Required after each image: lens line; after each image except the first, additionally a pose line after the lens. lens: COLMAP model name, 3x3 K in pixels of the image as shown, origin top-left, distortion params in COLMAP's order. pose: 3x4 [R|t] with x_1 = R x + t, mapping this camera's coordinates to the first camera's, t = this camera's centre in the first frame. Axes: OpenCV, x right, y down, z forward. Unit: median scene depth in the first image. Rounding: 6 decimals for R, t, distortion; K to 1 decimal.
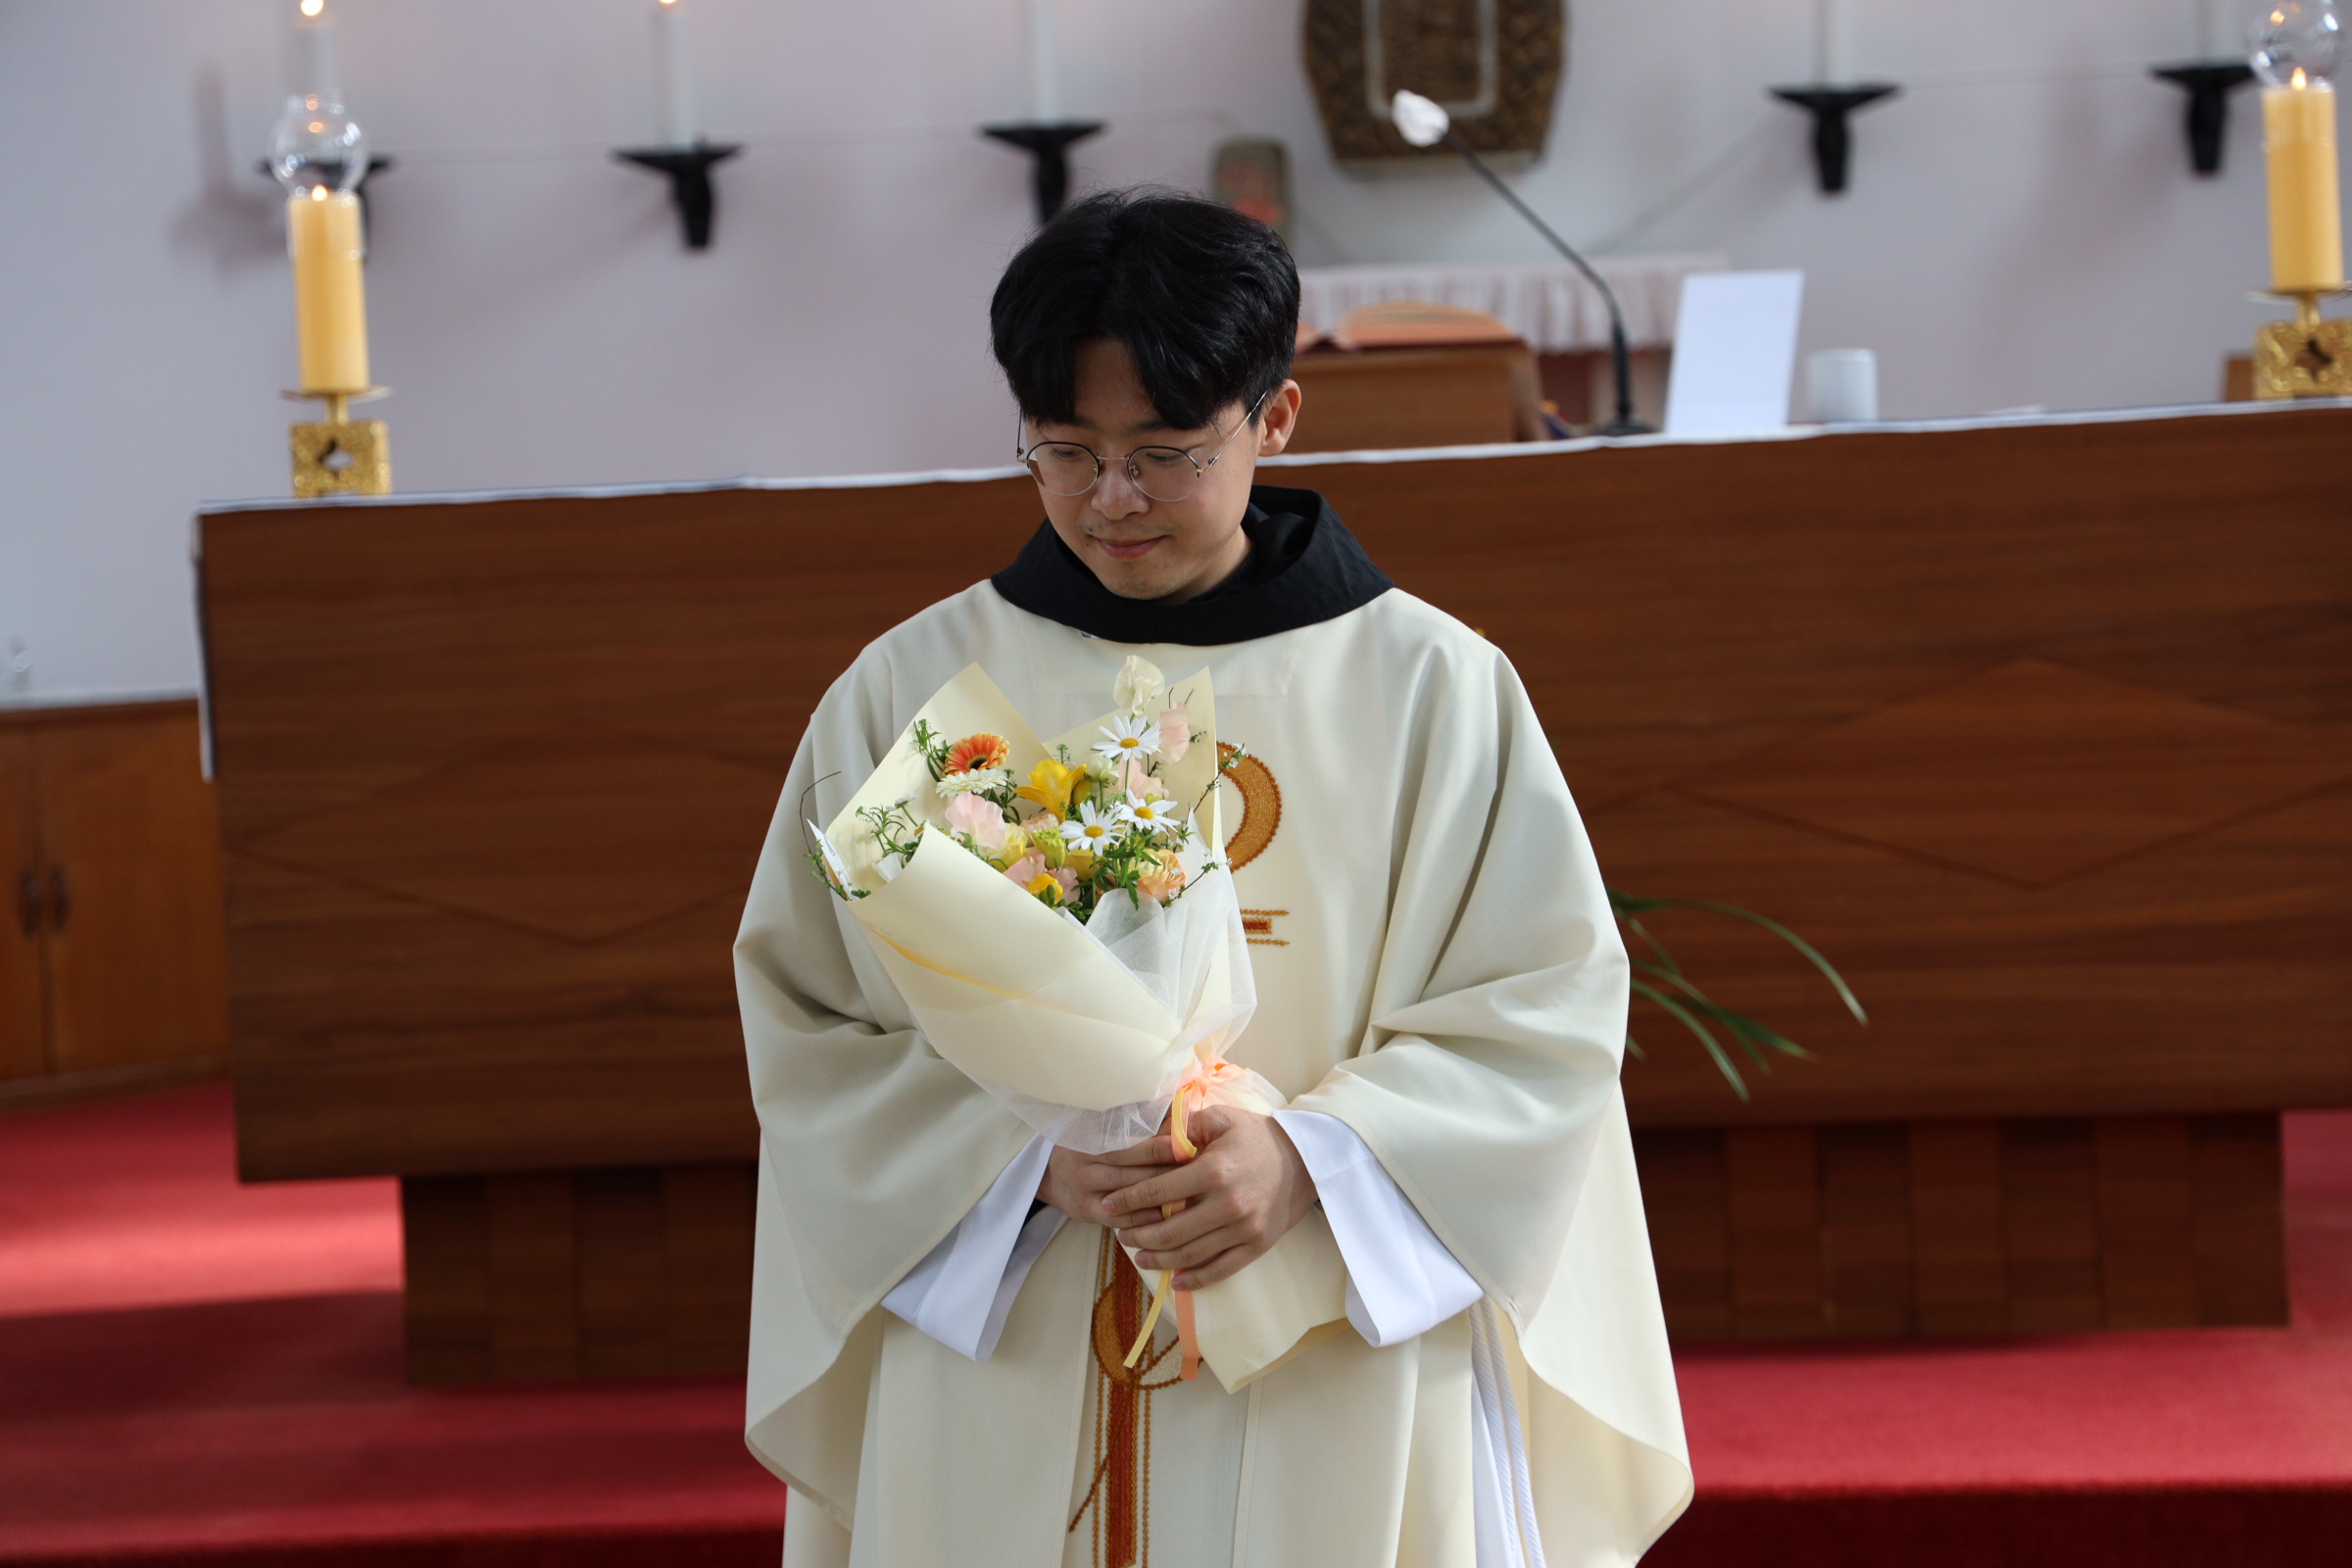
lens RADIAL K [[6013.0, 0, 1174.2], [0, 6013.0, 784.1], [0, 0, 1]] dist [0.294817, 0.000000]
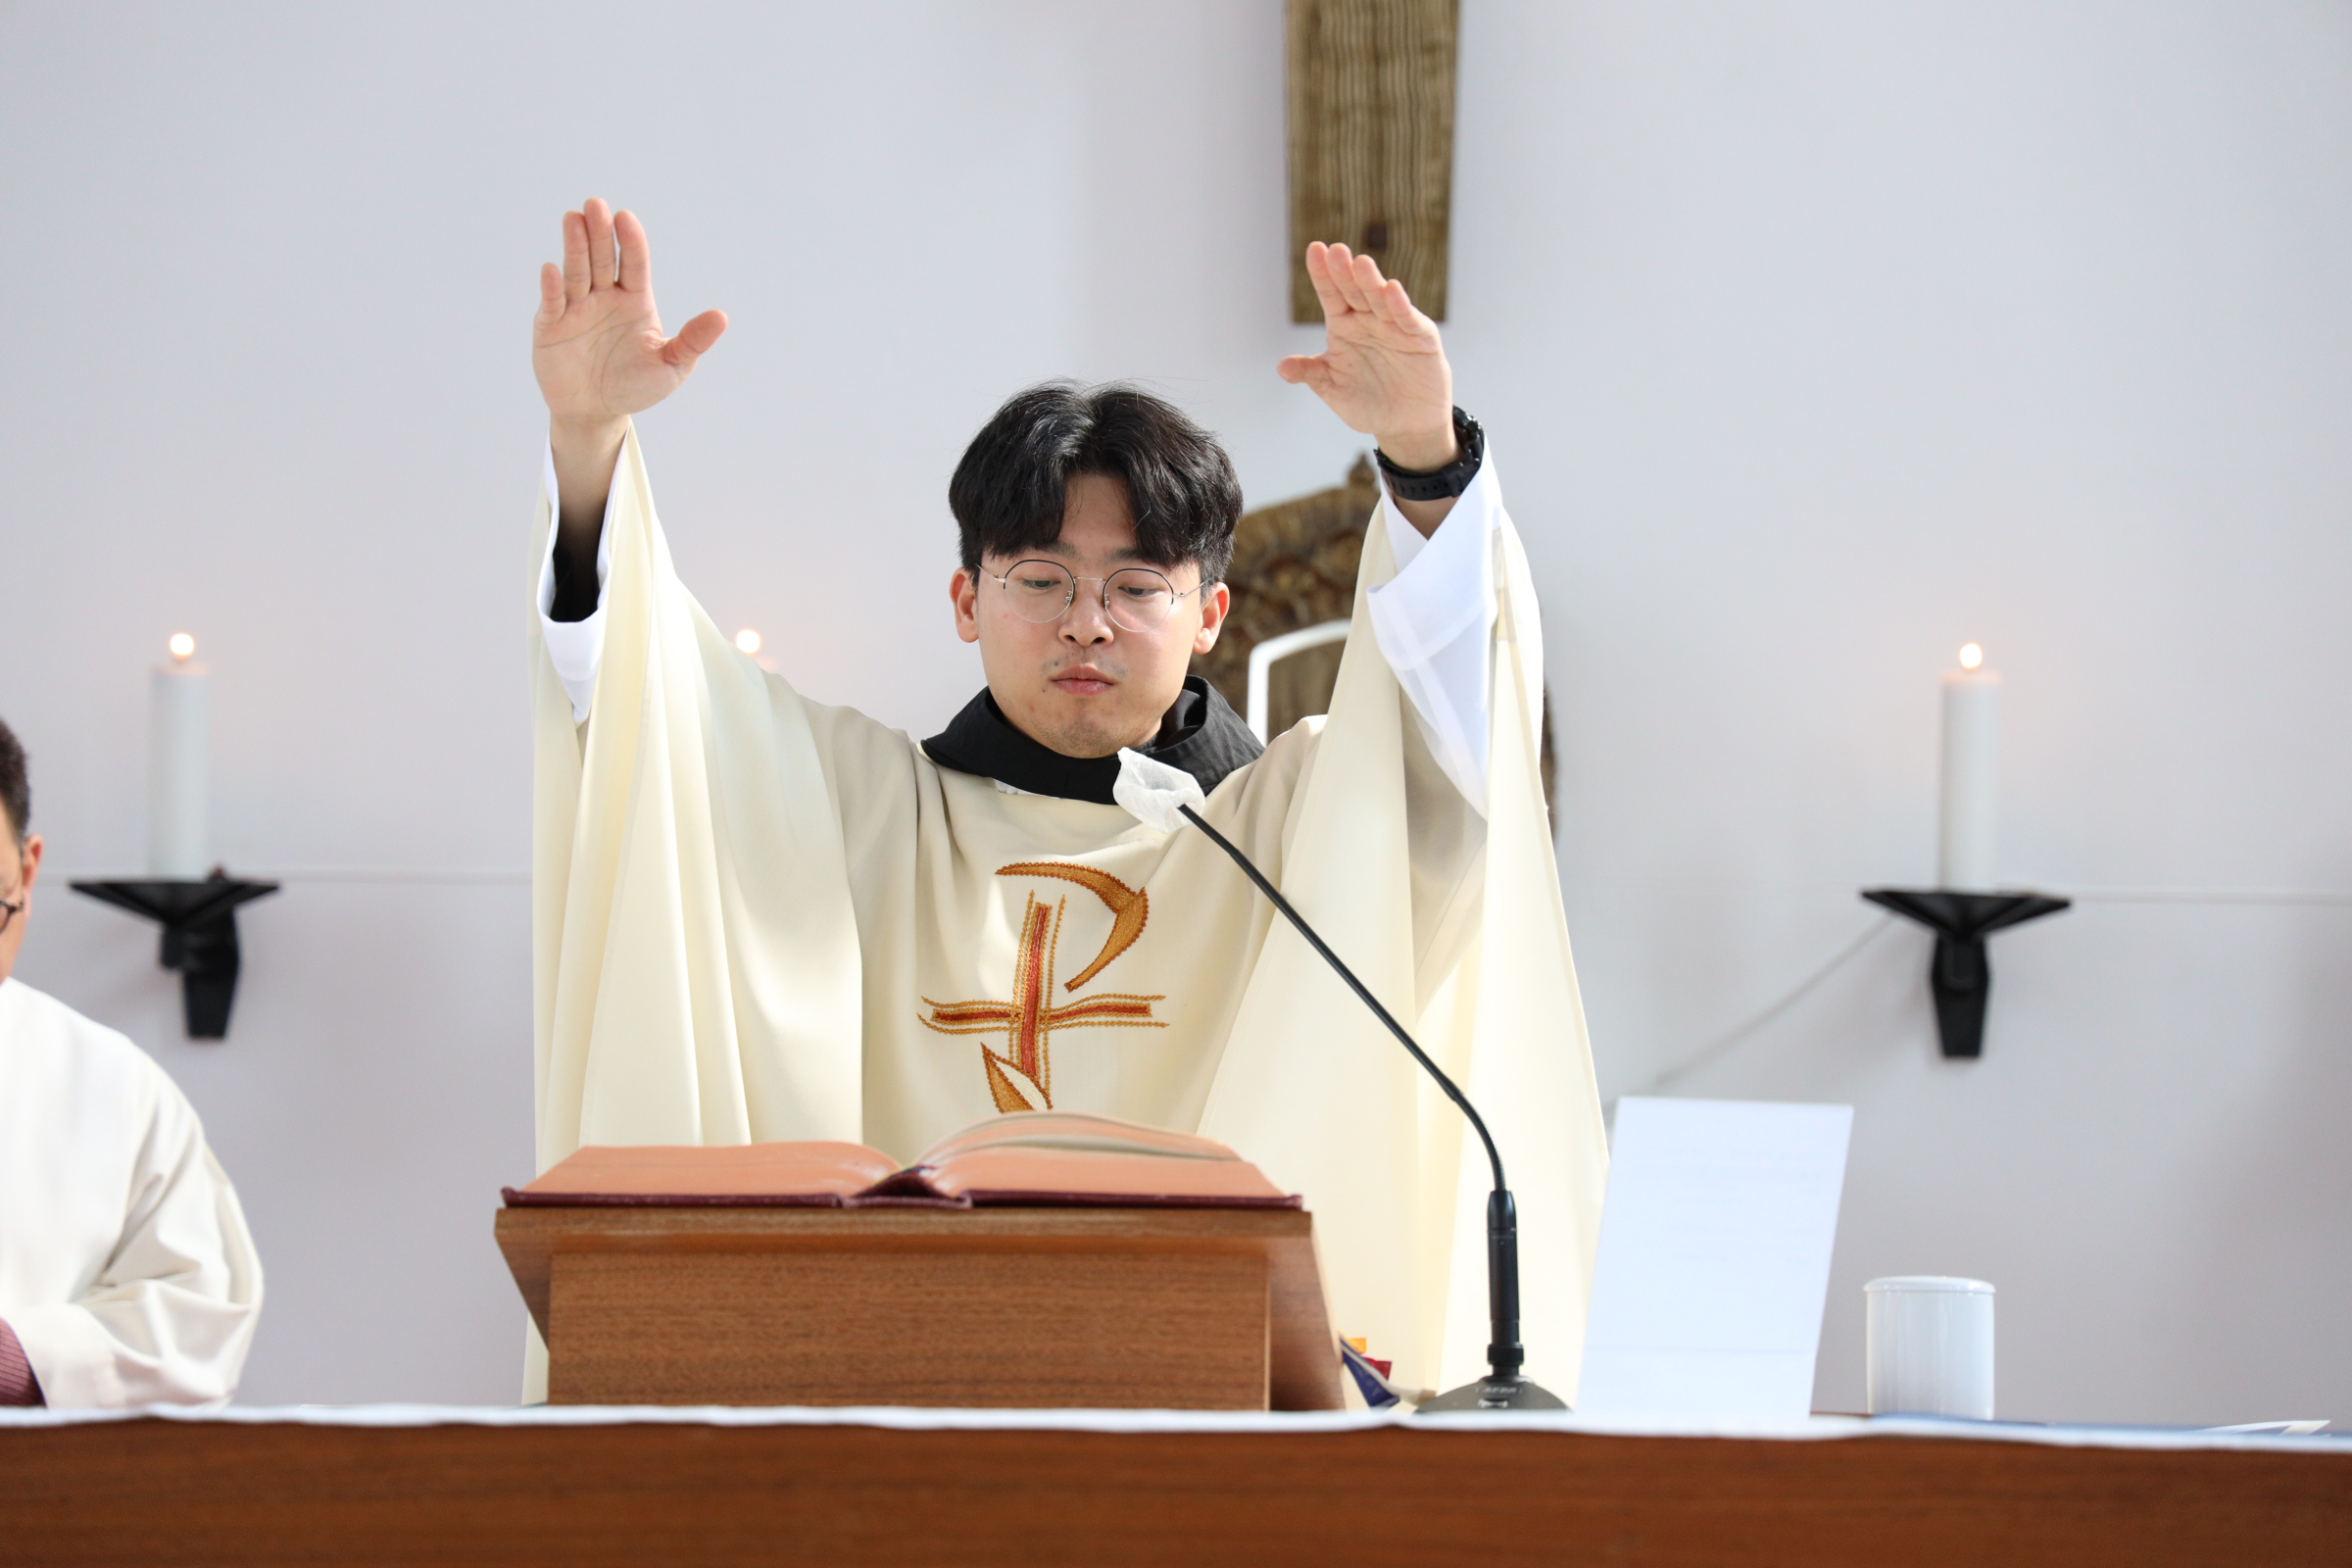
lens RADIAL K [[7151.5, 0, 1175.5], [0, 7151.5, 782.7], [0, 0, 1]] dist [0.764142, 0.000000]
pose [[0.997958, 0.063392, -0.007826, 0.031868], [-0.063863, 0.988042, -0.140339, -0.014970], [-0.001164, 0.140552, 0.990073, 0.253380]]
